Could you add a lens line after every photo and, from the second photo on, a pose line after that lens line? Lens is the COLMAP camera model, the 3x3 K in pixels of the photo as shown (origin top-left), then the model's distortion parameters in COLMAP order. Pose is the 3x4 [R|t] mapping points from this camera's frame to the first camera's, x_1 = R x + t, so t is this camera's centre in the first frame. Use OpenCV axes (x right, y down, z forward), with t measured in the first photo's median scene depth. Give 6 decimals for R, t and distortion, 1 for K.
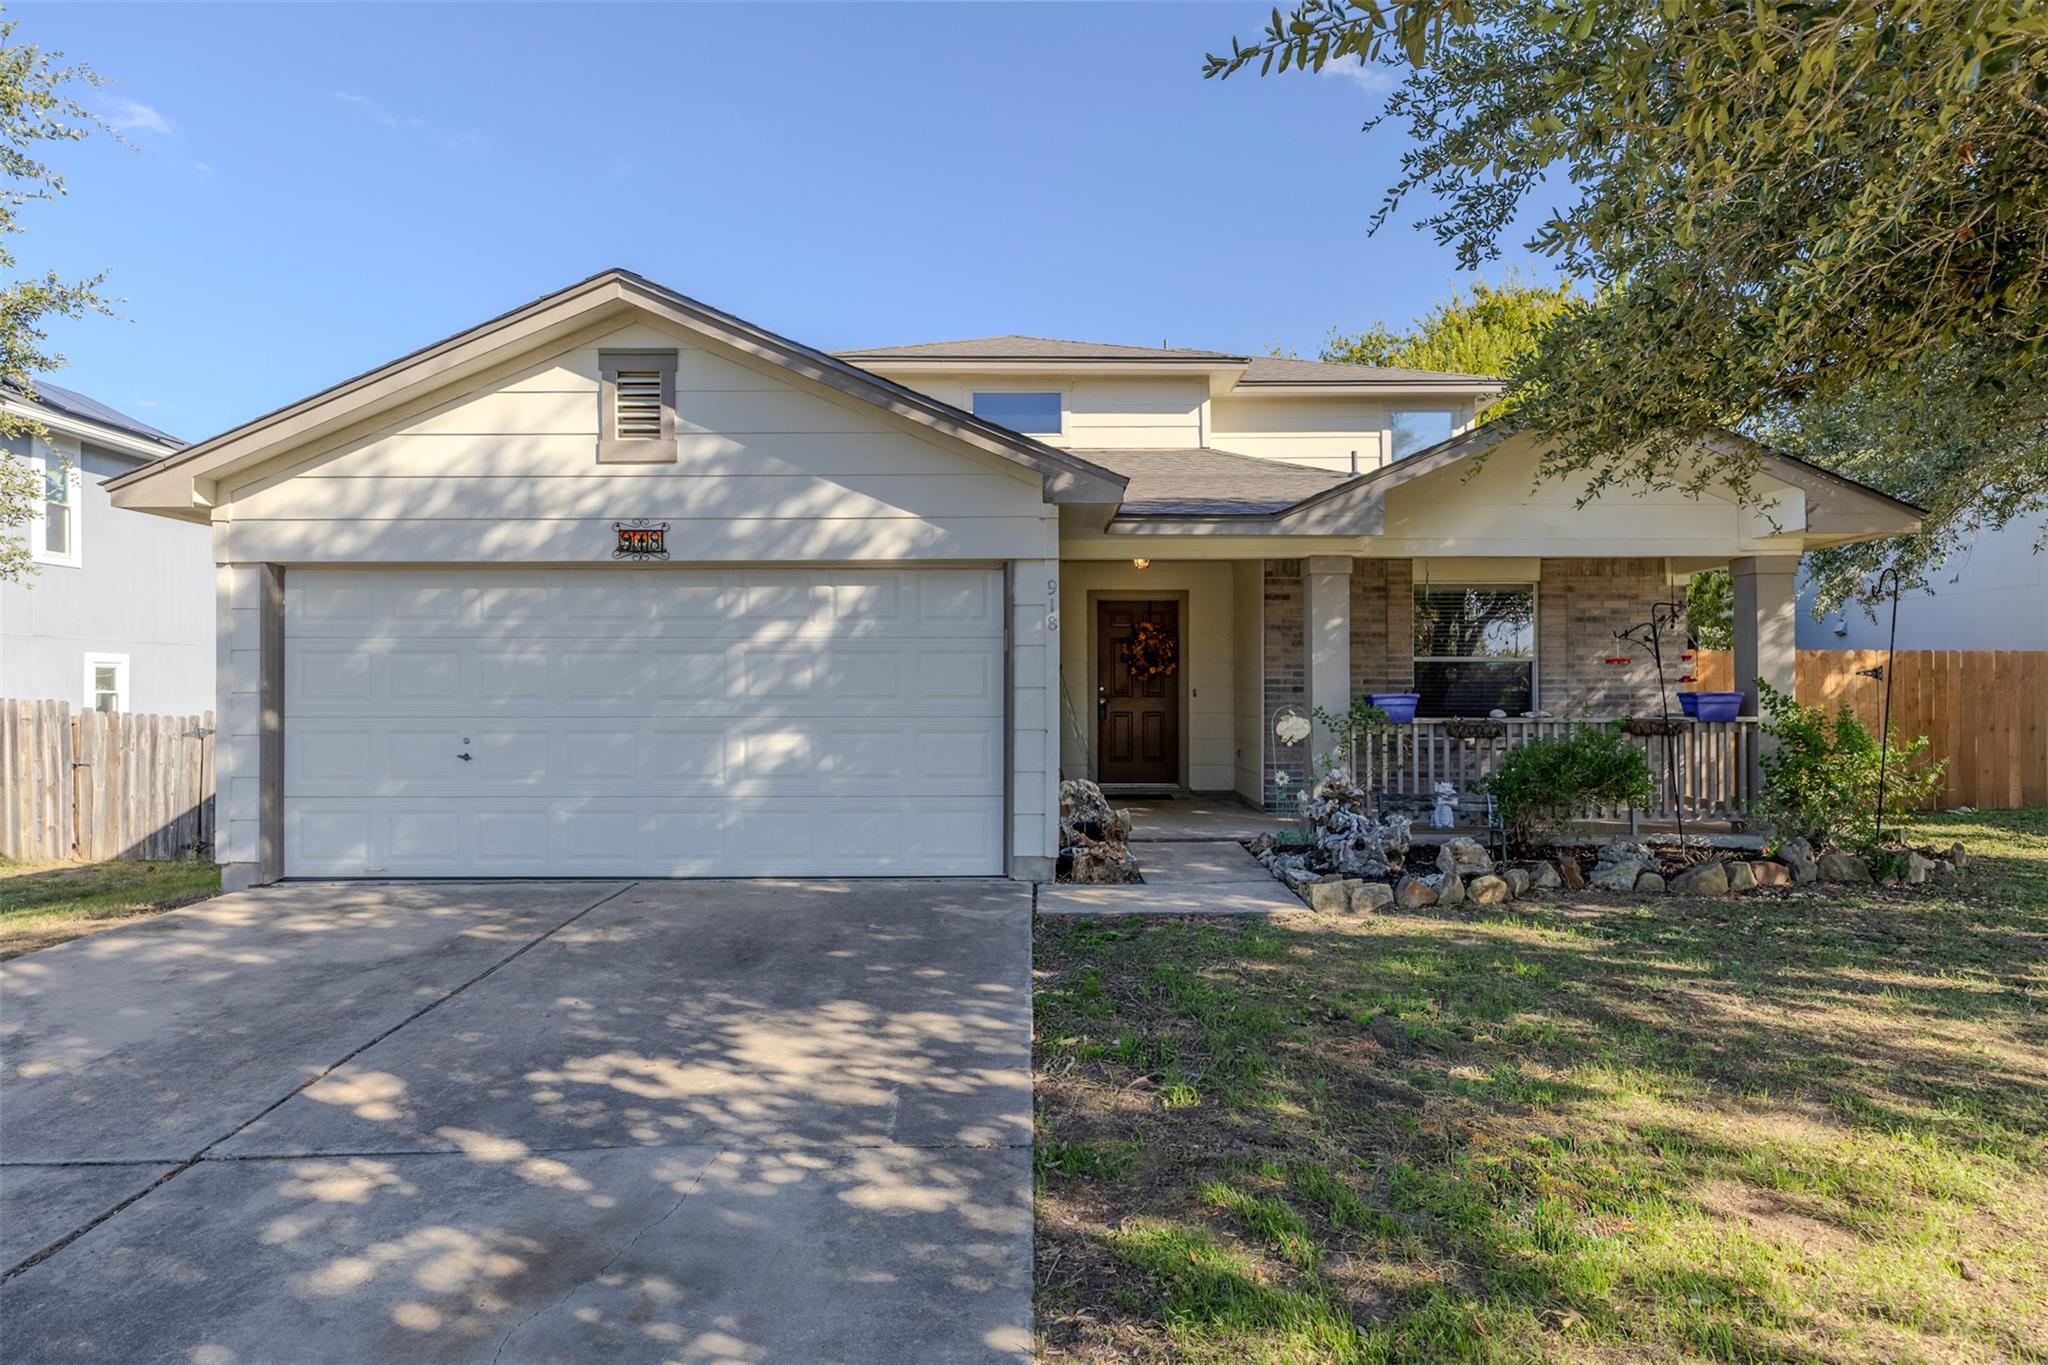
lens RADIAL K [[1240.0, 0, 1020.7], [0, 1240.0, 685.2], [0, 0, 1]] dist [-0.001423, -0.000175]
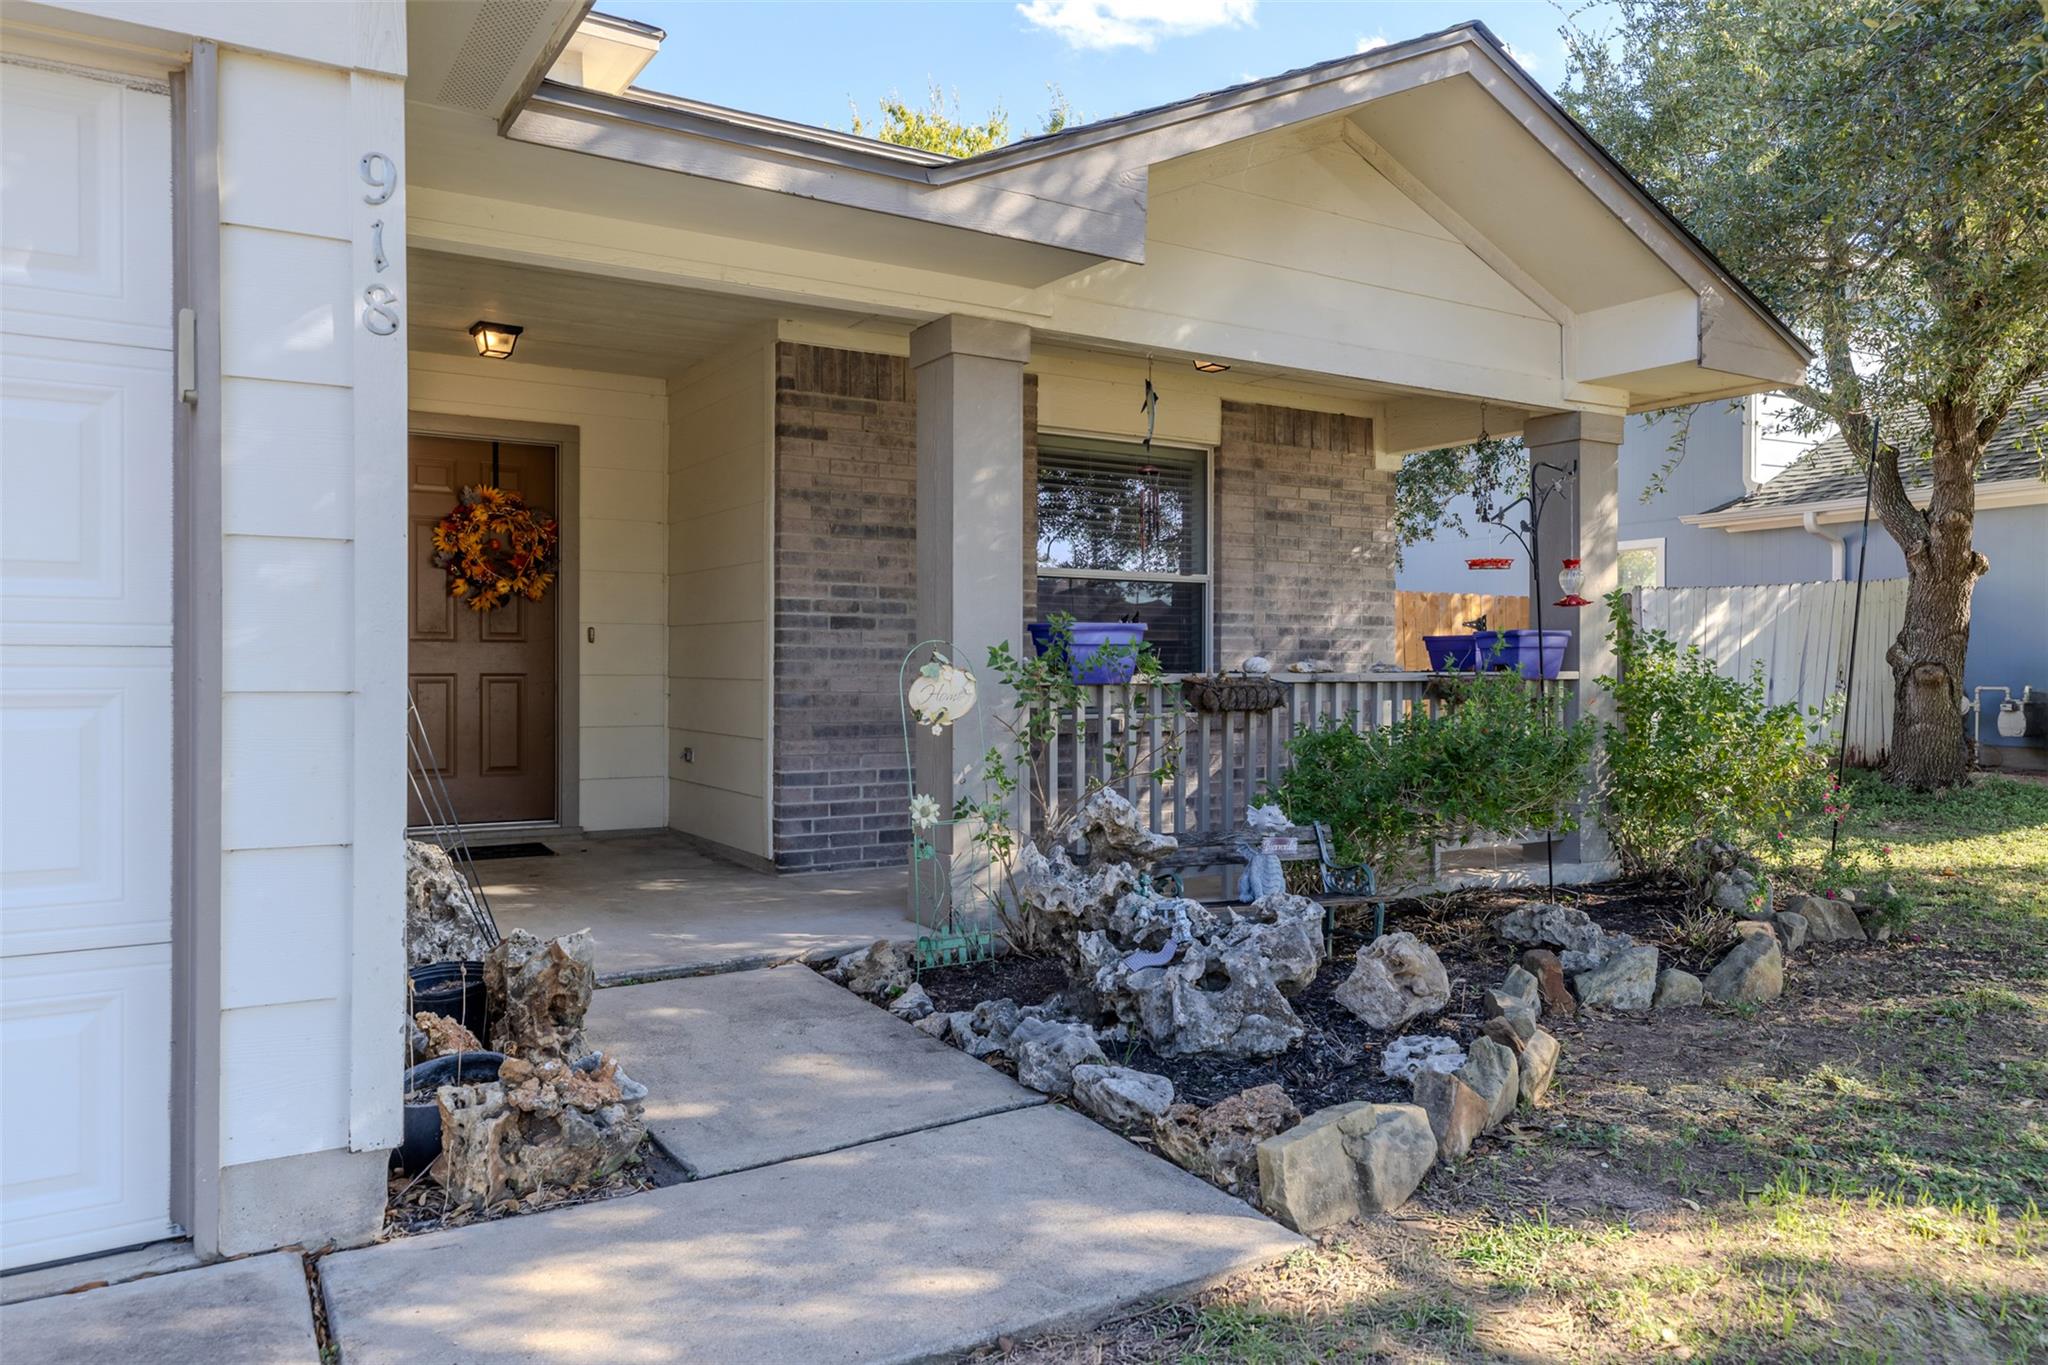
lens RADIAL K [[1421.5, 0, 1023.9], [0, 1421.5, 676.9], [0, 0, 1]] dist [0.001656, 0.000087]
pose [[0.848953, -0.000113, 0.528468, -0.014977], [-0.002090, 0.999991, 0.003573, 0.023013], [-0.528464, -0.004138, 0.848946, 0.478488]]
